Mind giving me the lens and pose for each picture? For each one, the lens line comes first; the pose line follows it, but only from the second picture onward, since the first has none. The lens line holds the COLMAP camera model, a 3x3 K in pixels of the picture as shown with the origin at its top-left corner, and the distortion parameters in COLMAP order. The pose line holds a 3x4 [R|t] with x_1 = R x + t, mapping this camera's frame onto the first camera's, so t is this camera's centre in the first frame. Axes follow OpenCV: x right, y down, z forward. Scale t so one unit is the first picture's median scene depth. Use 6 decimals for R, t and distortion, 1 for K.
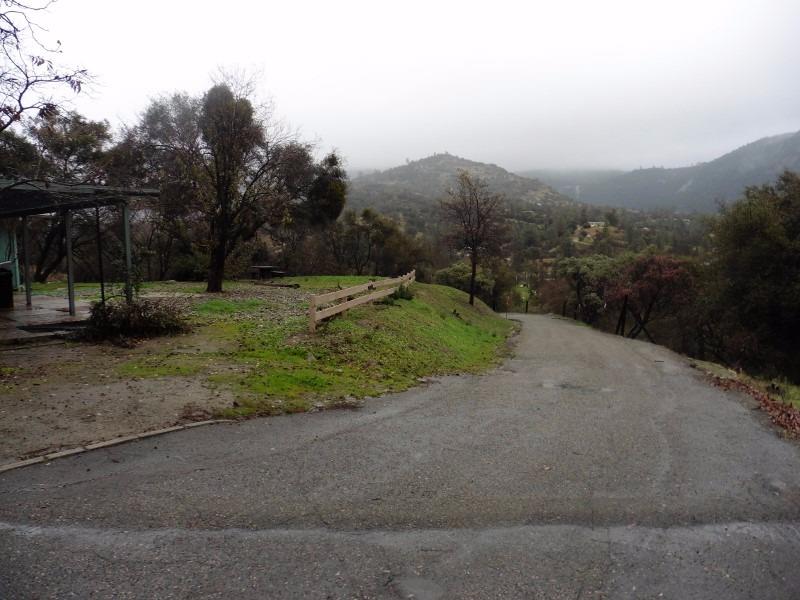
lens RADIAL K [[575.4, 0, 400.0], [0, 575.4, 300.0], [0, 0, 1]] dist [-0.059576, 0.042904]
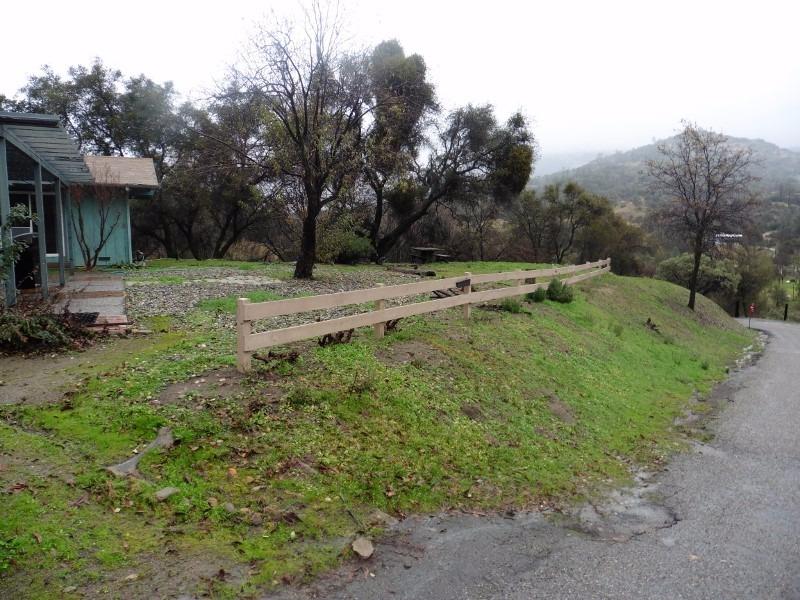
lens RADIAL K [[575.4, 0, 400.0], [0, 575.4, 300.0], [0, 0, 1]] dist [-0.059576, 0.042904]
pose [[0.922569, 0.056677, -0.381647, 0.052077], [-0.046388, 0.998270, 0.036115, -0.010247], [0.383034, -0.015614, 0.923602, 0.177446]]
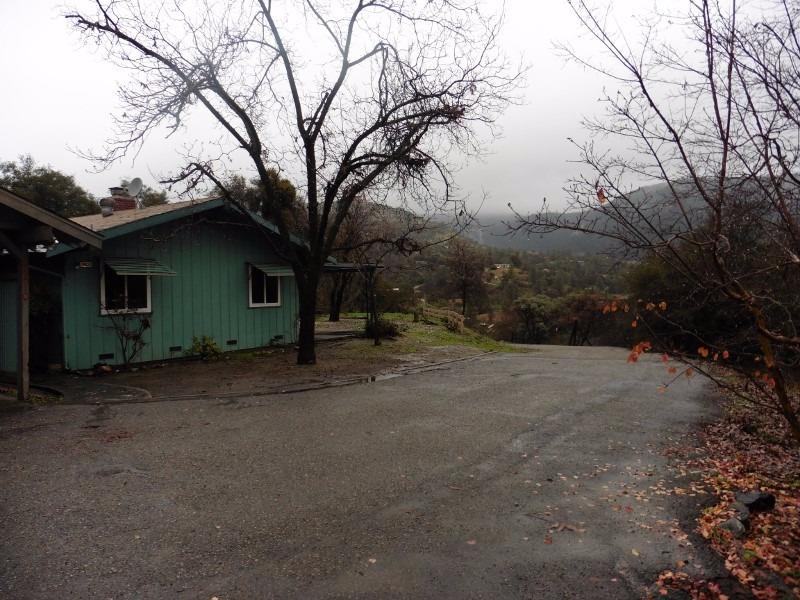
lens RADIAL K [[575.4, 0, 400.0], [0, 575.4, 300.0], [0, 0, 1]] dist [-0.059576, 0.042904]
pose [[0.987534, -0.012319, 0.156921, -0.228101], [0.023702, 0.997203, -0.070879, 0.024949], [-0.155609, 0.073715, 0.985065, -0.333329]]
